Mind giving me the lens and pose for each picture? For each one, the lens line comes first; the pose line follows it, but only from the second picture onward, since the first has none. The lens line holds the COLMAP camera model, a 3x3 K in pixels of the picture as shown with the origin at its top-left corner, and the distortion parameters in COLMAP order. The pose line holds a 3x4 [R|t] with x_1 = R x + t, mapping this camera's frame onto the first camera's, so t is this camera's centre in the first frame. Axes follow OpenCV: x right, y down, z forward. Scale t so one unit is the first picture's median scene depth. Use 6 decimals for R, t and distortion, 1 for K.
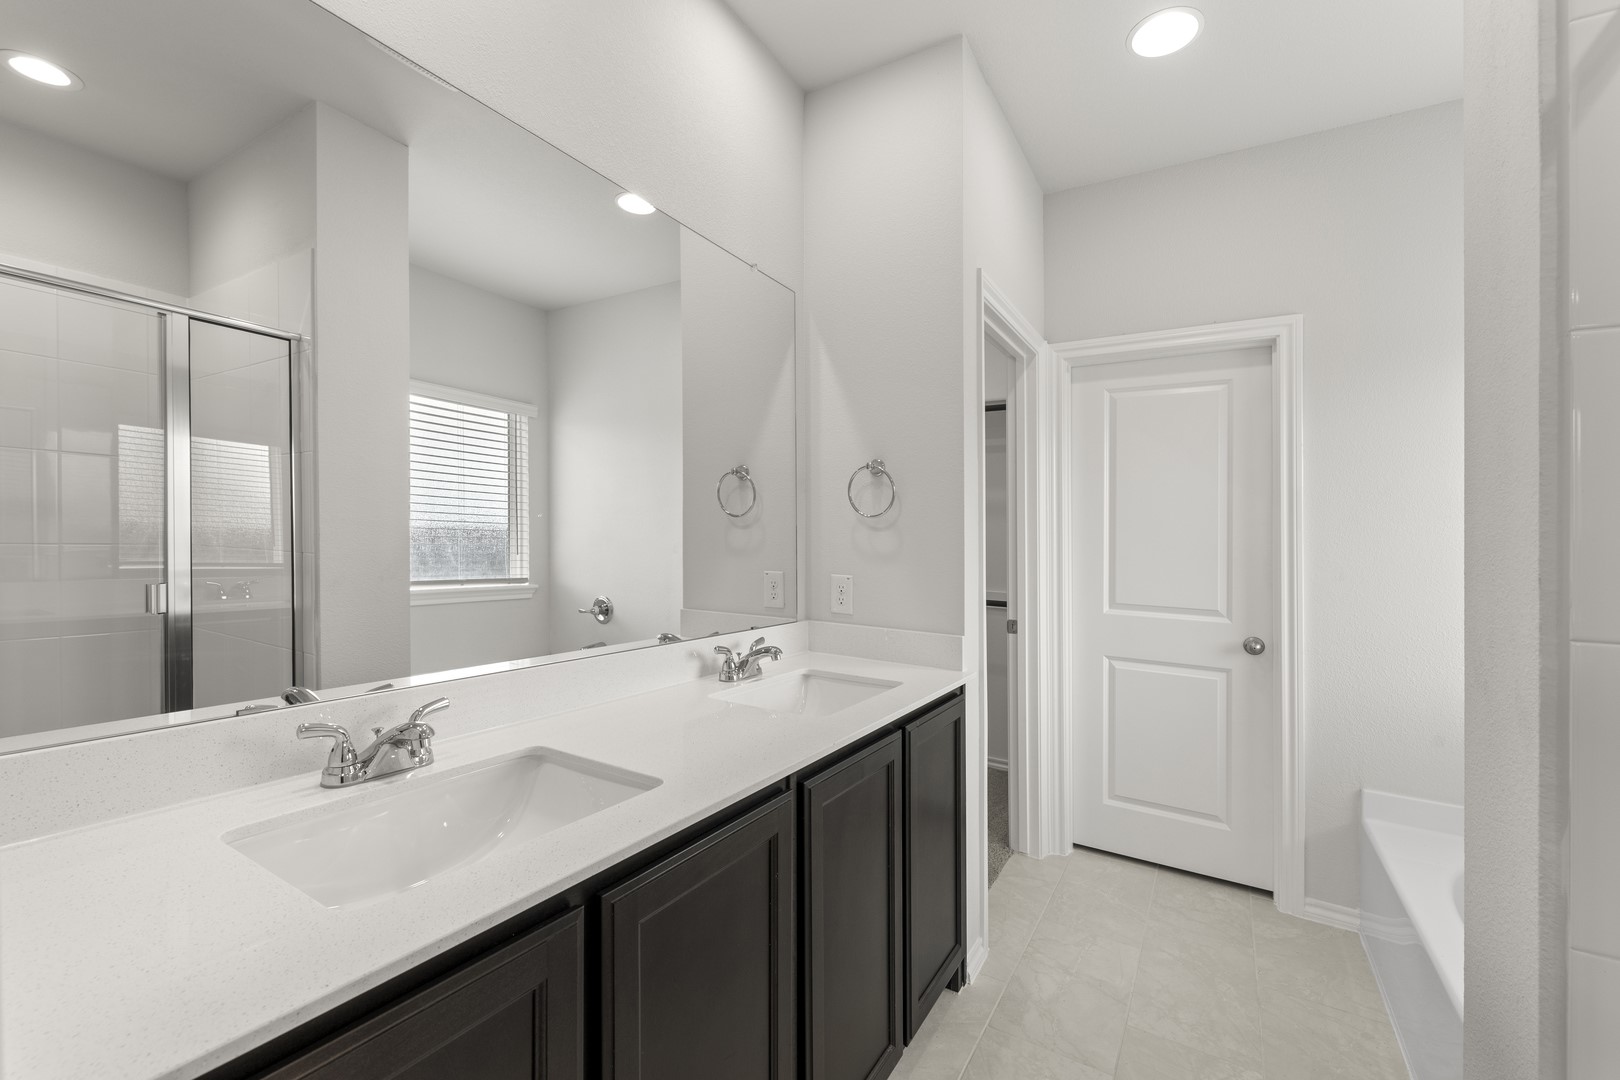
lens RADIAL K [[673.3, 0, 810.0], [0, 673.3, 540.0], [0, 0, 1]] dist [0.000388, 0.000007]
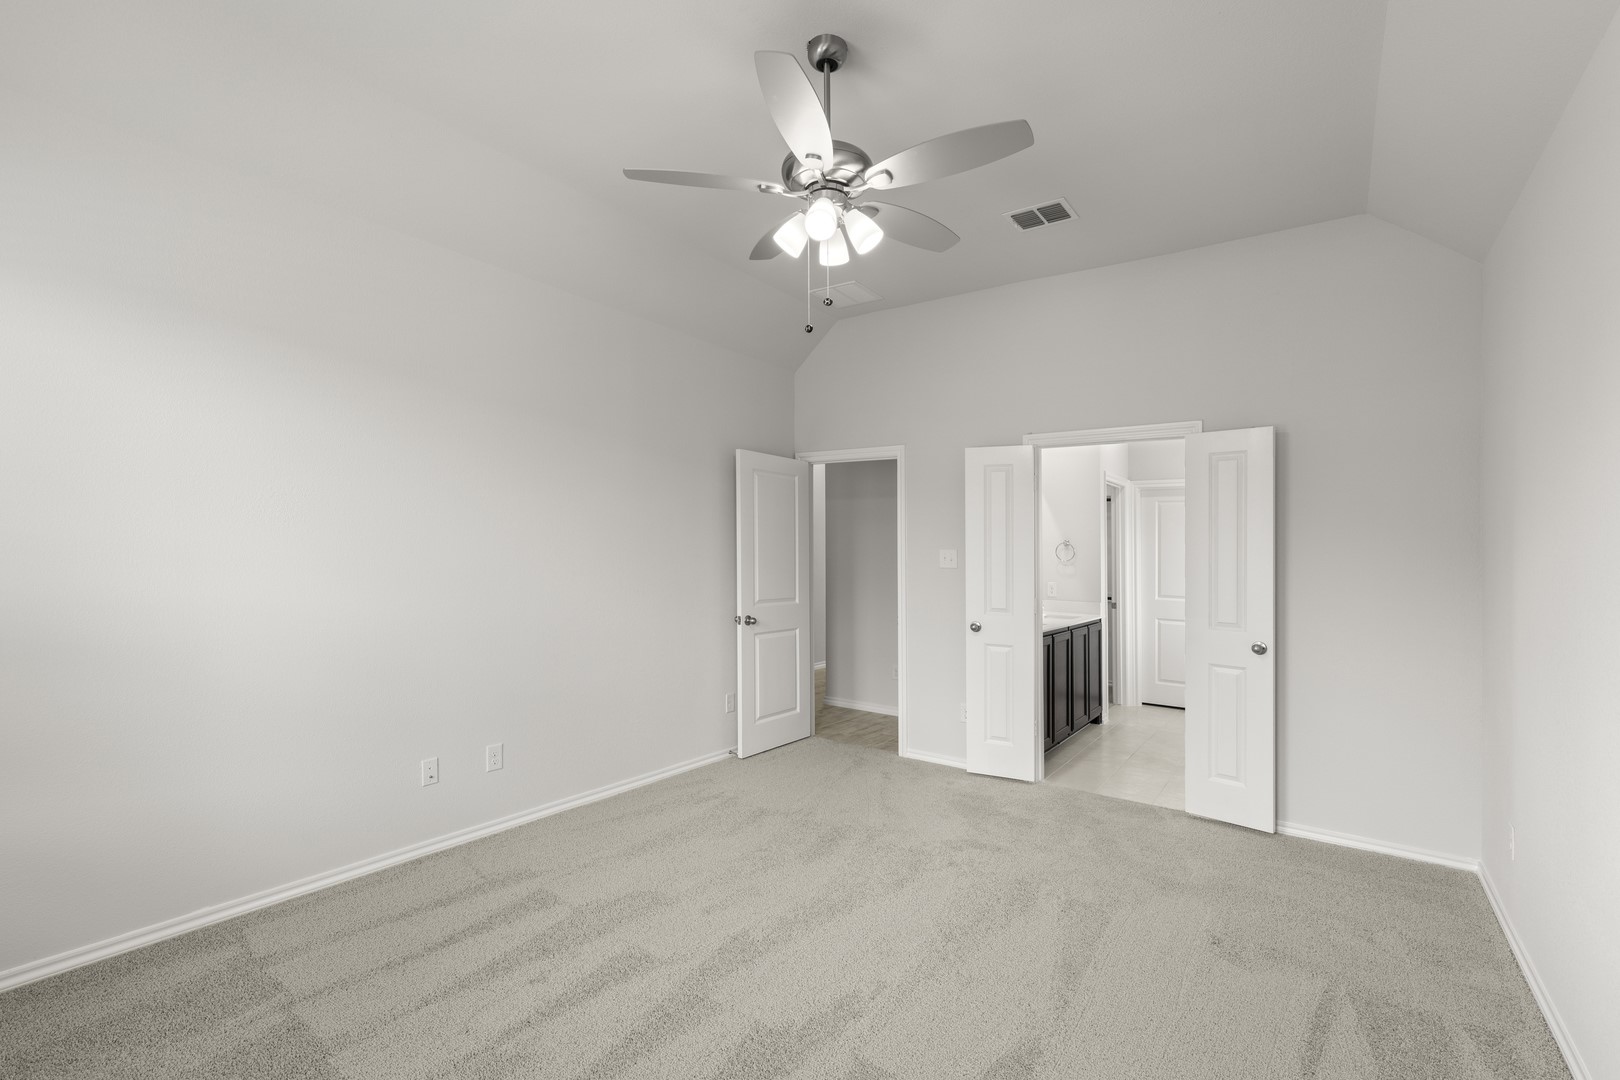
lens RADIAL K [[724.5, 0, 821.7], [0, 724.5, 544.0], [0, 0, 1]] dist [0.001847, 0.000304]
pose [[0.997690, 0.000899, -0.067923, -0.587771], [-0.001261, 0.999985, -0.005286, -0.073144], [0.067917, 0.005359, 0.997677, -1.708135]]
